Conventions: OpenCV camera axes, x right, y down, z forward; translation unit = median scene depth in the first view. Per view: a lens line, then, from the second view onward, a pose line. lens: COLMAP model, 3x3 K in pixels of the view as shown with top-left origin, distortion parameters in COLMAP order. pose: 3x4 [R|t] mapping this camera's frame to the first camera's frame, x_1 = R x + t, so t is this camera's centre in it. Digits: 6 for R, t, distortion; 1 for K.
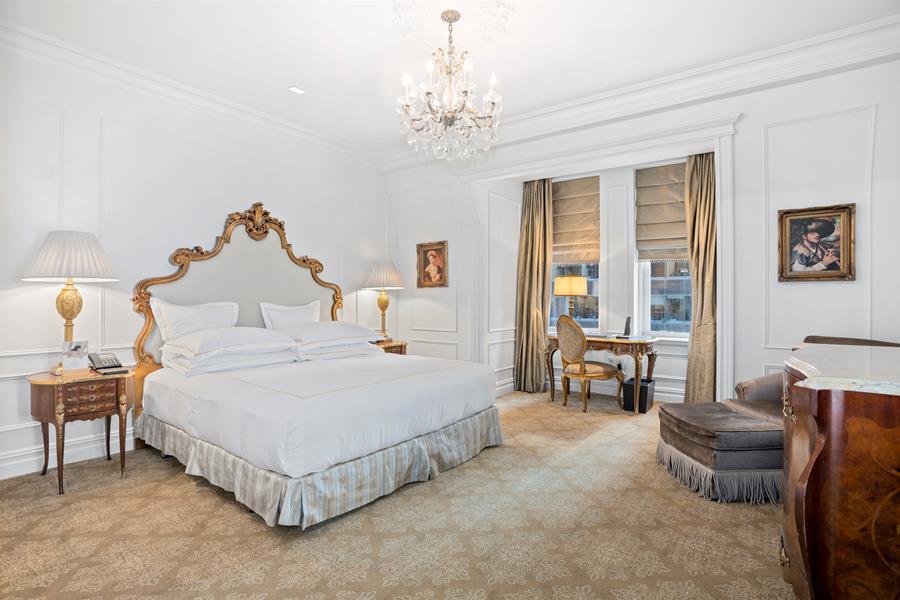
lens RADIAL K [[438.2, 0, 448.7], [0, 438.2, 298.2], [0, 0, 1]] dist [-0.074060, 0.033597]
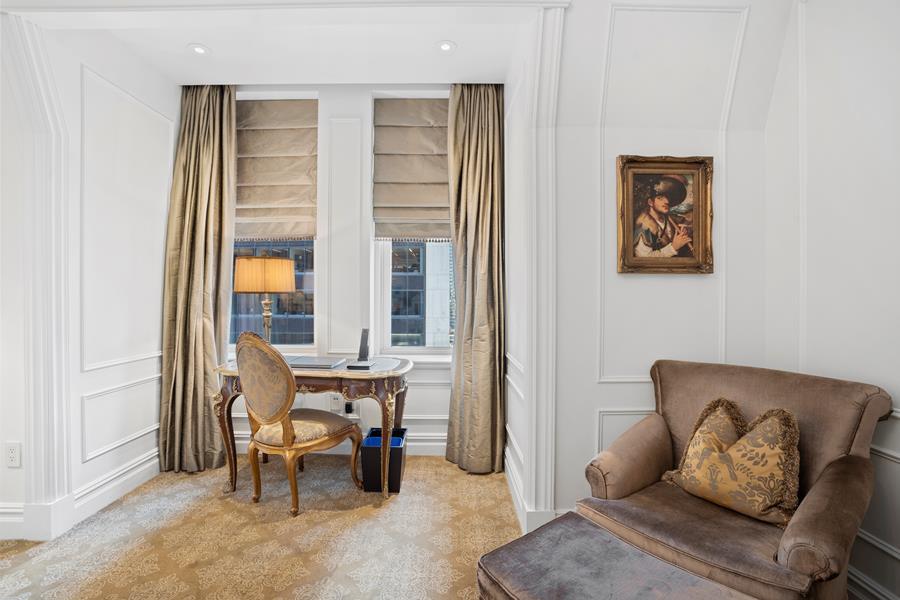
lens RADIAL K [[438.2, 0, 448.7], [0, 438.2, 298.2], [0, 0, 1]] dist [-0.074060, 0.033597]
pose [[0.798327, -0.006629, 0.602188, 0.146498], [-0.000842, 0.999926, 0.012123, -0.007058], [-0.602224, -0.010186, 0.798263, 0.456858]]
